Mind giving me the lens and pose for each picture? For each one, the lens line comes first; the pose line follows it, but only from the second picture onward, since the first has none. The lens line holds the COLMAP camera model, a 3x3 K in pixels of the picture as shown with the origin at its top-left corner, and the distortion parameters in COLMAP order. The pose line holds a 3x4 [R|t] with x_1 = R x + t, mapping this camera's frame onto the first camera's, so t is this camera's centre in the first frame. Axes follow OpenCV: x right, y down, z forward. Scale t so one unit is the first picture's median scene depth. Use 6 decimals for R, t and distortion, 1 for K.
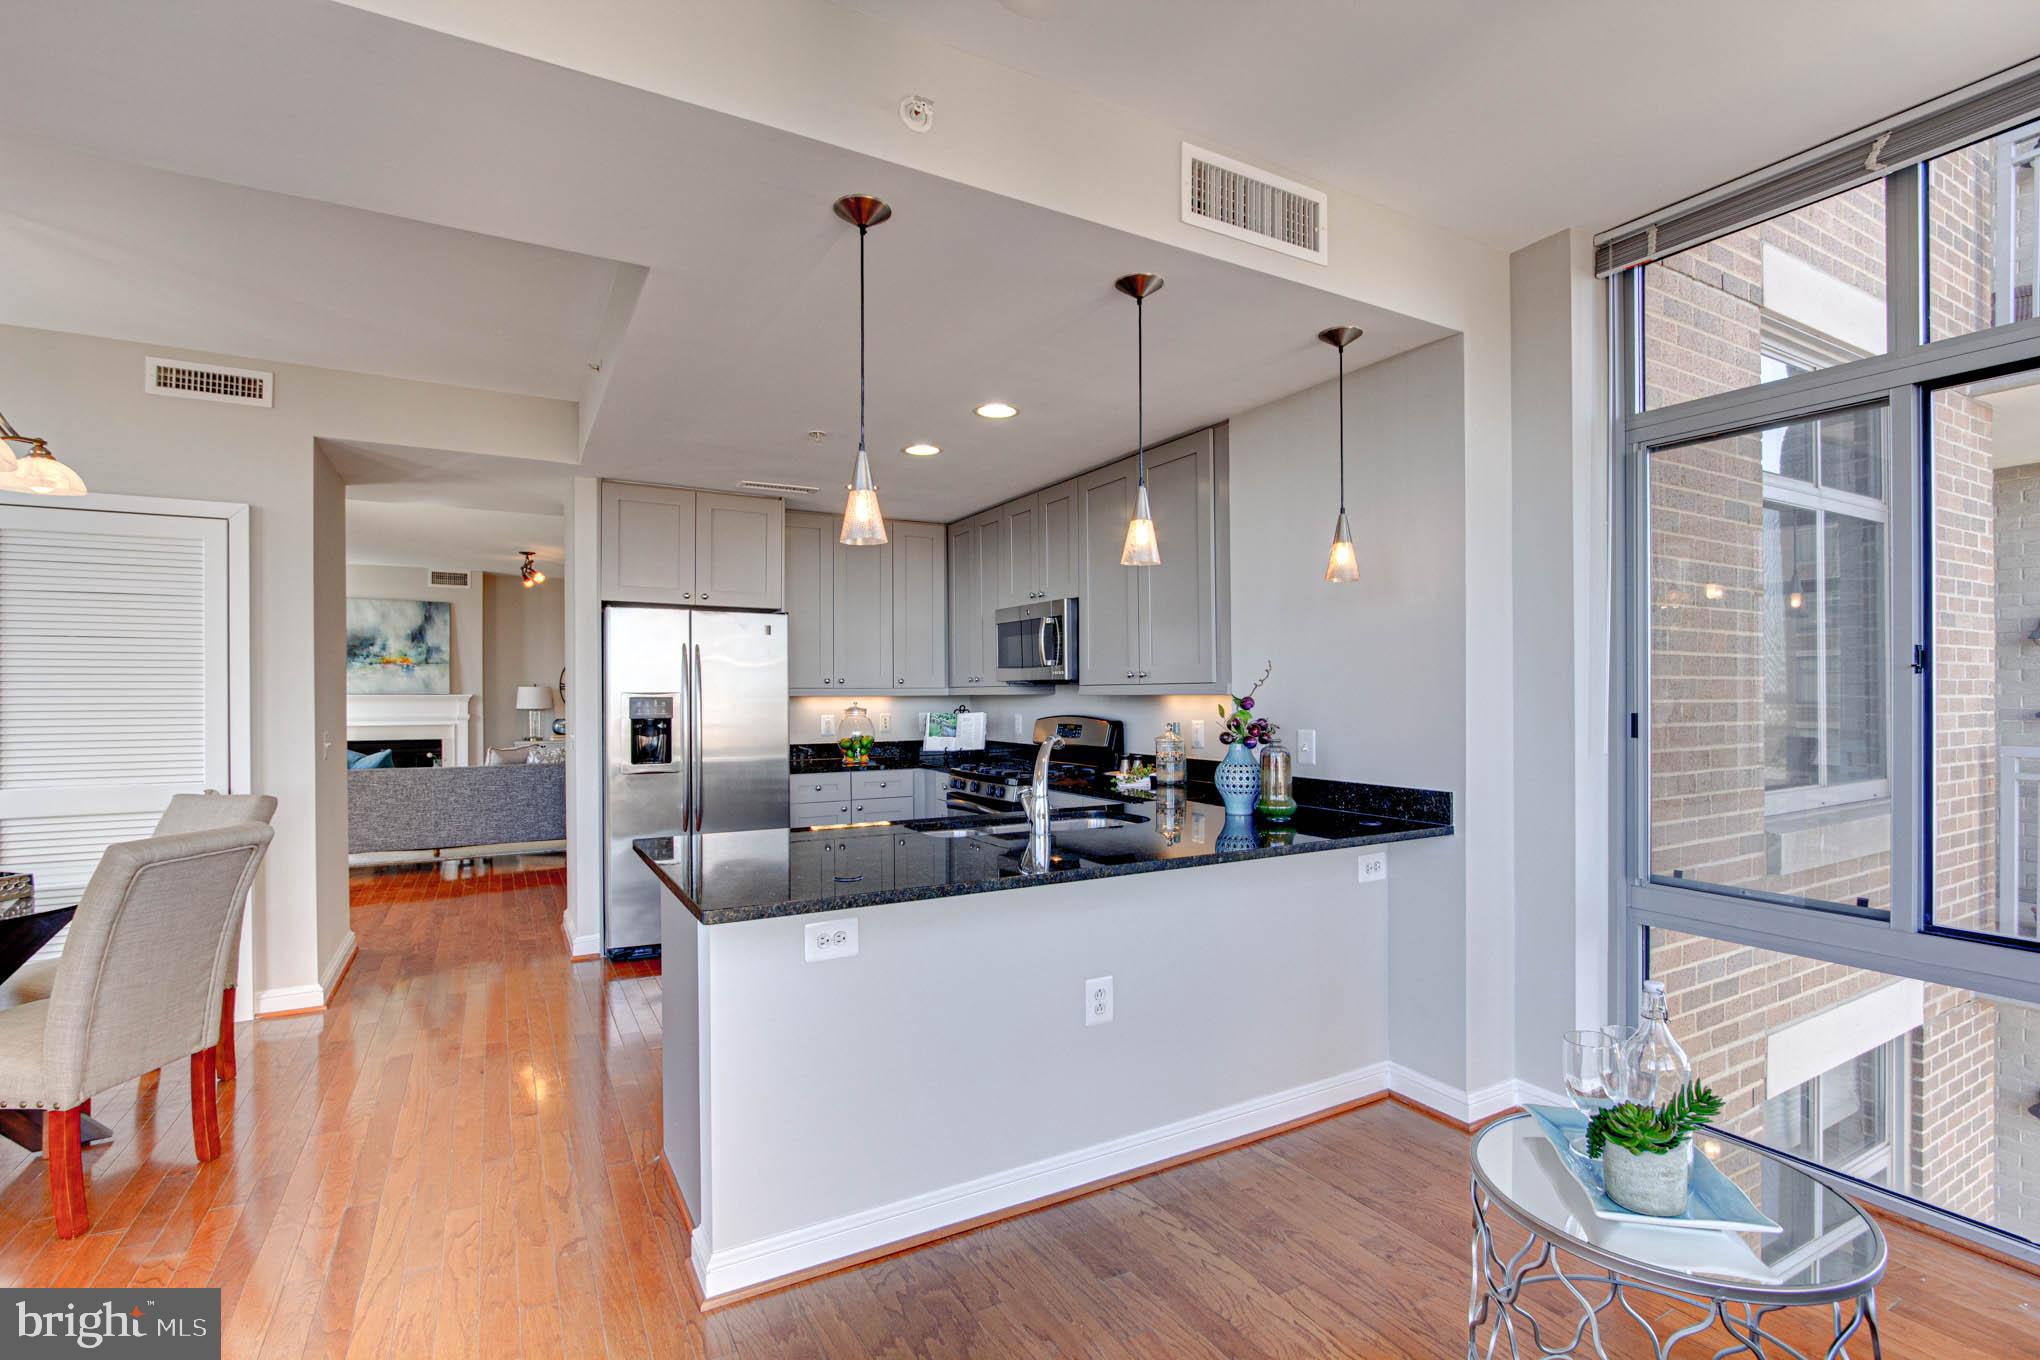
lens RADIAL K [[956.3, 0, 1028.2], [0, 956.3, 688.0], [0, 0, 1]] dist [-0.014319, 0.000280]
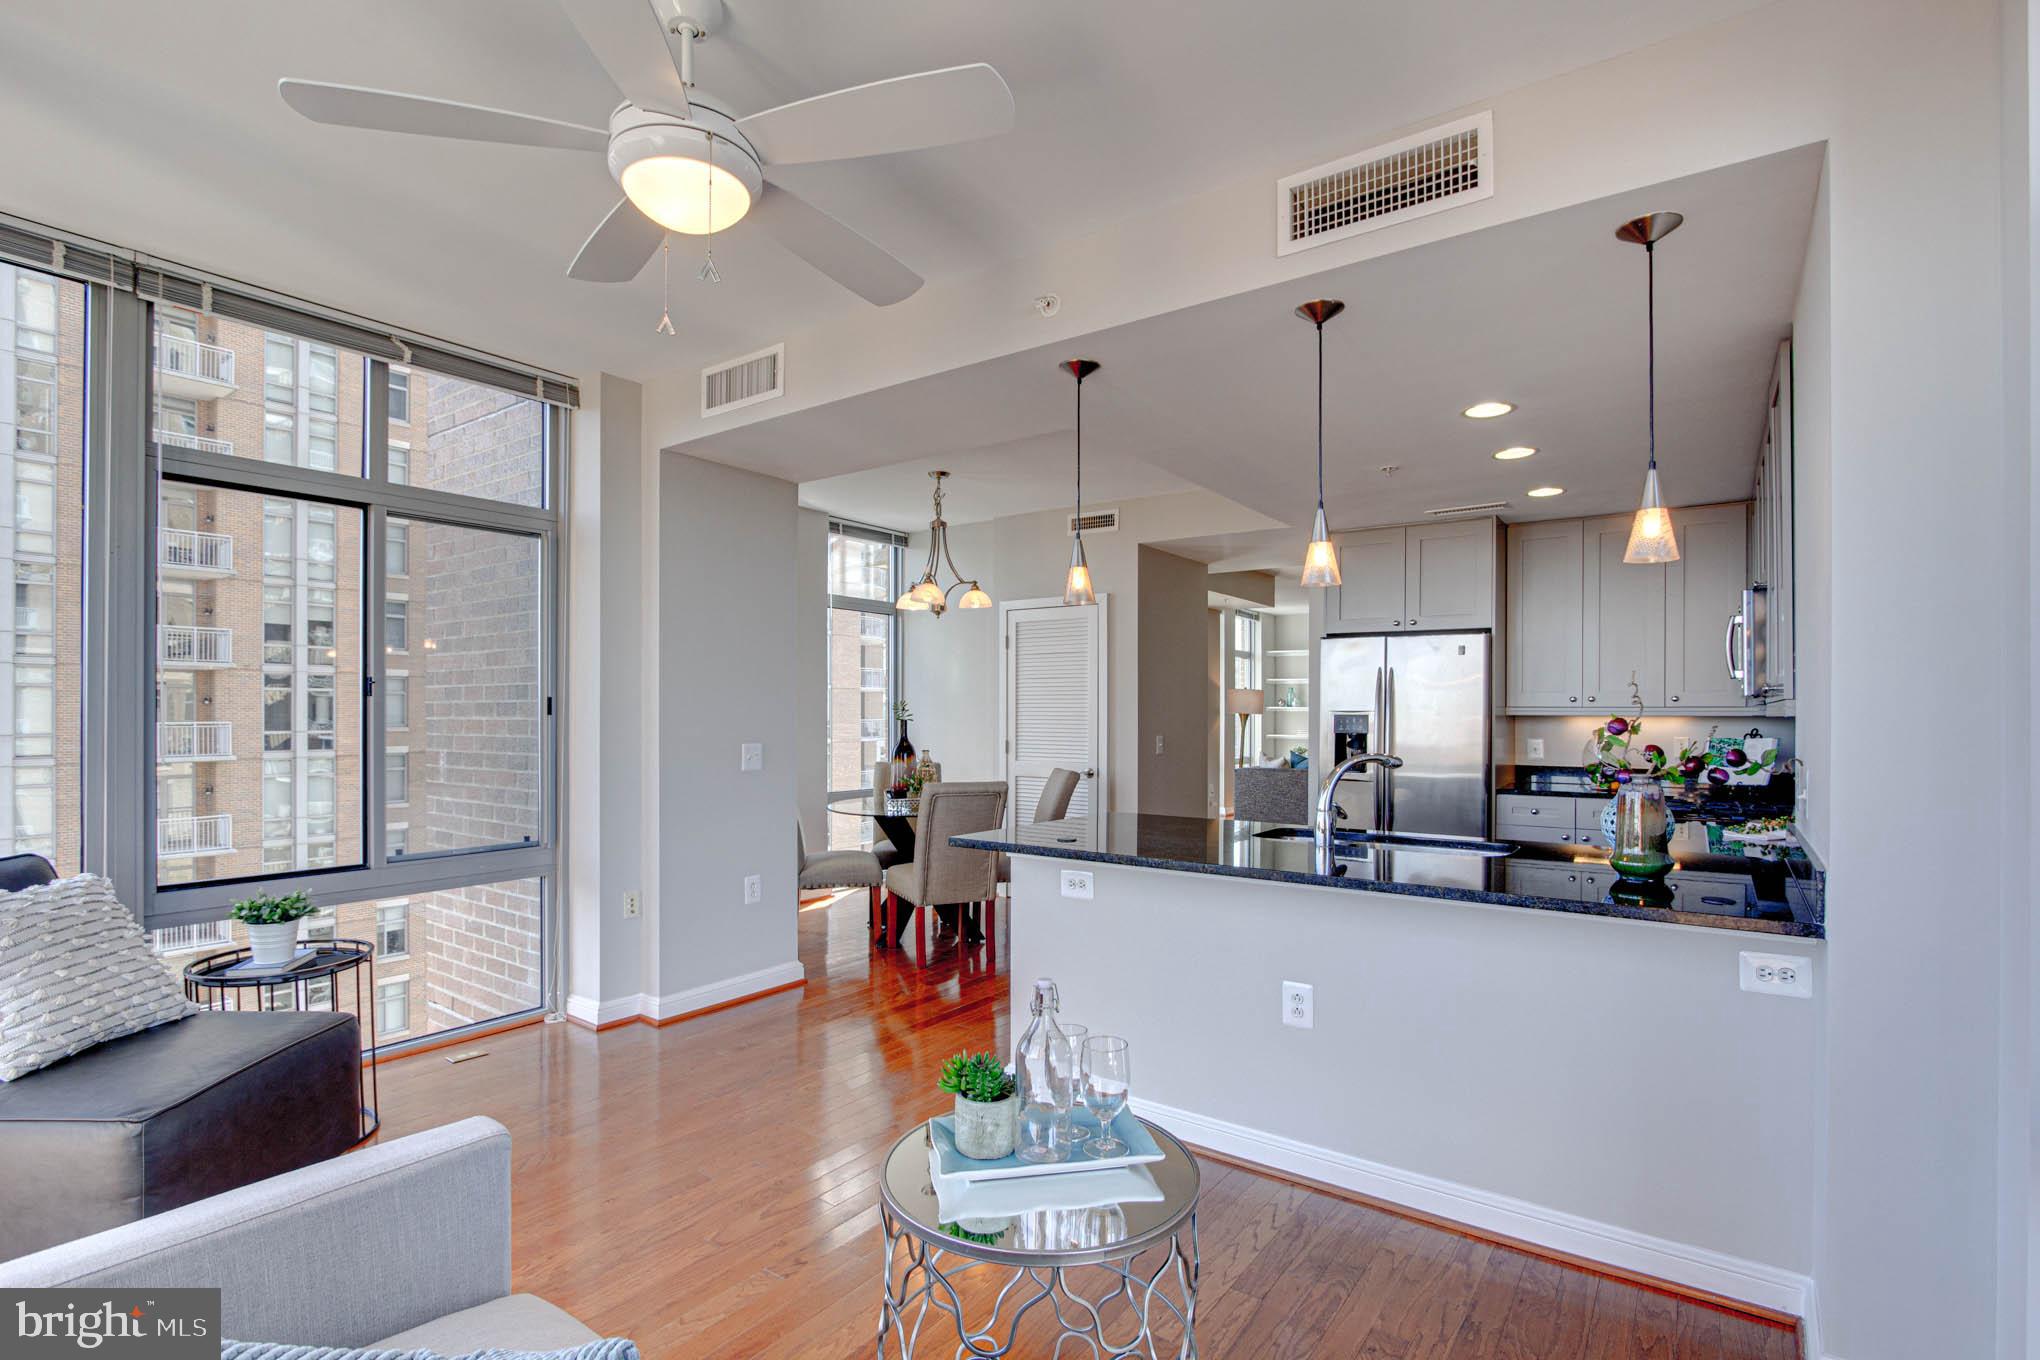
lens RADIAL K [[961.5, 0, 1033.1], [0, 961.5, 708.4], [0, 0, 1]] dist [-0.000885, 0.000068]
pose [[0.420148, 0.001408, -0.907455, 0.458243], [0.000504, 0.999998, 0.001784, -0.000467], [0.907456, -0.001207, 0.420146, 0.146112]]
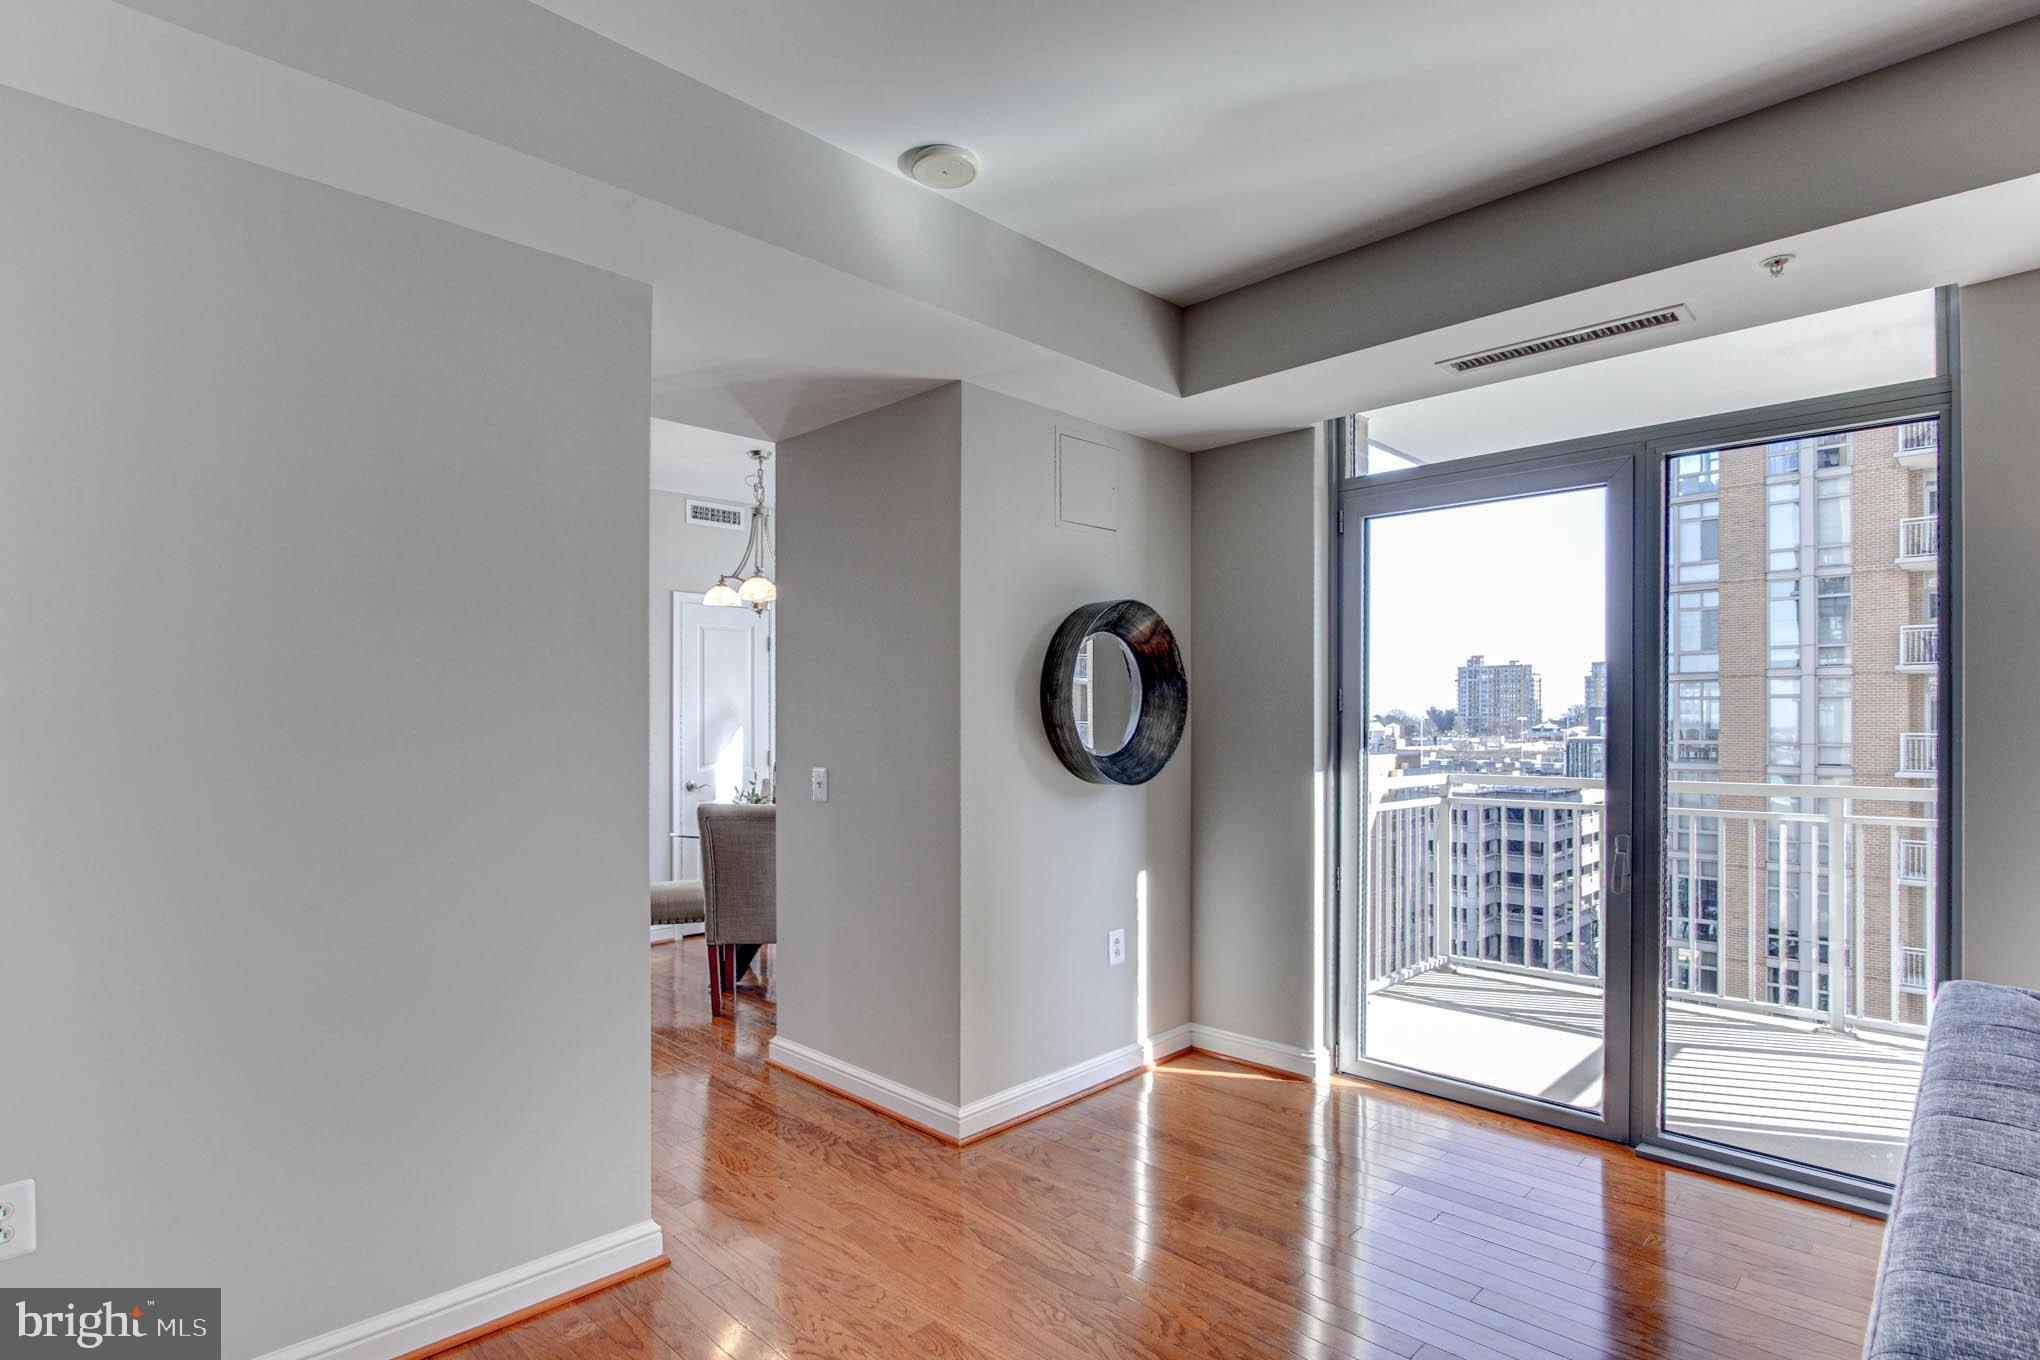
lens RADIAL K [[1048.1, 0, 1022.3], [0, 1048.1, 722.3], [0, 0, 1]] dist [-0.000788, -0.000119]
pose [[-0.961705, 0.005897, -0.274023, -0.548173], [0.006667, 0.999976, -0.001876, 0.007143], [0.274006, -0.003631, -0.961721, 1.606325]]
